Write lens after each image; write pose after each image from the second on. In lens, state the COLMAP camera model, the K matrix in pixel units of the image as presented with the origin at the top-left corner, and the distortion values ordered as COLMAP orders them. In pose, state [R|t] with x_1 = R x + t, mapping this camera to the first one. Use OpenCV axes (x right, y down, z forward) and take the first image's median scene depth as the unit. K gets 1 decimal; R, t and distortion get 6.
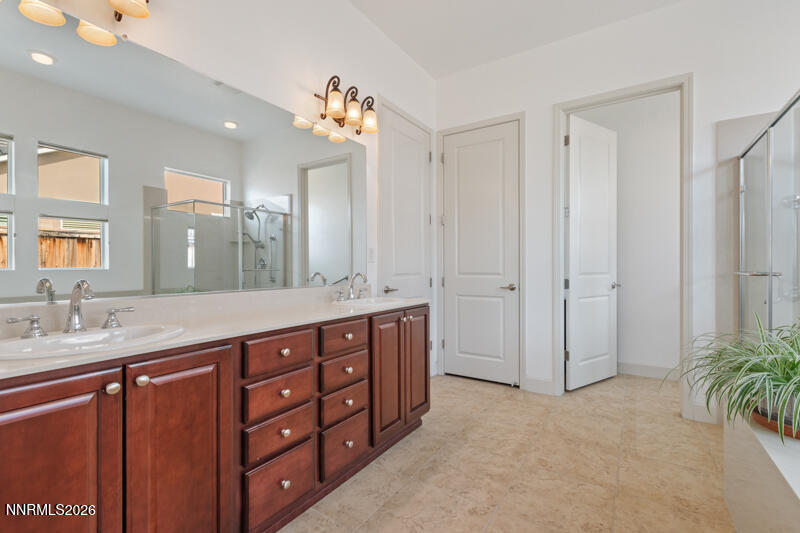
lens RADIAL K [[355.4, 0, 401.6], [0, 355.4, 264.7], [0, 0, 1]] dist [0.001066, -0.000594]
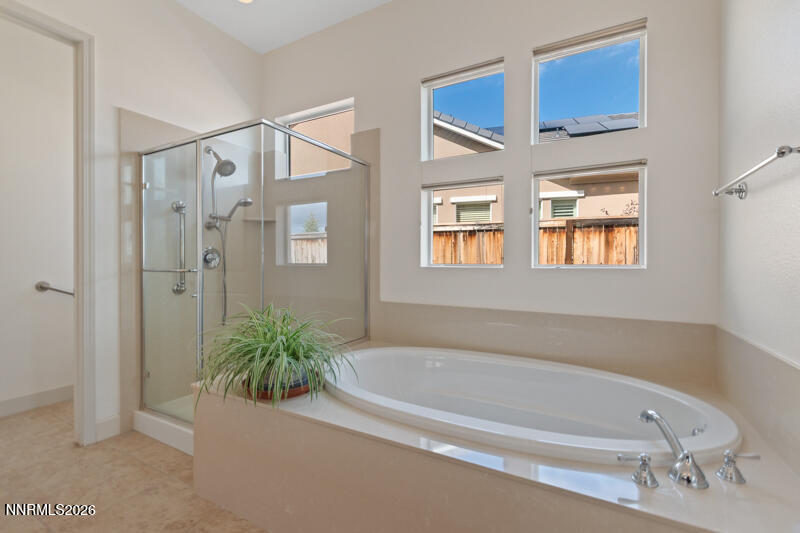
lens RADIAL K [[355.4, 0, 401.6], [0, 355.4, 264.7], [0, 0, 1]] dist [0.001066, -0.000594]
pose [[-0.080220, 0.004017, 0.996769, -0.100244], [-0.007483, 0.999961, -0.004632, 0.007306], [-0.996749, -0.007830, -0.080187, 0.351047]]
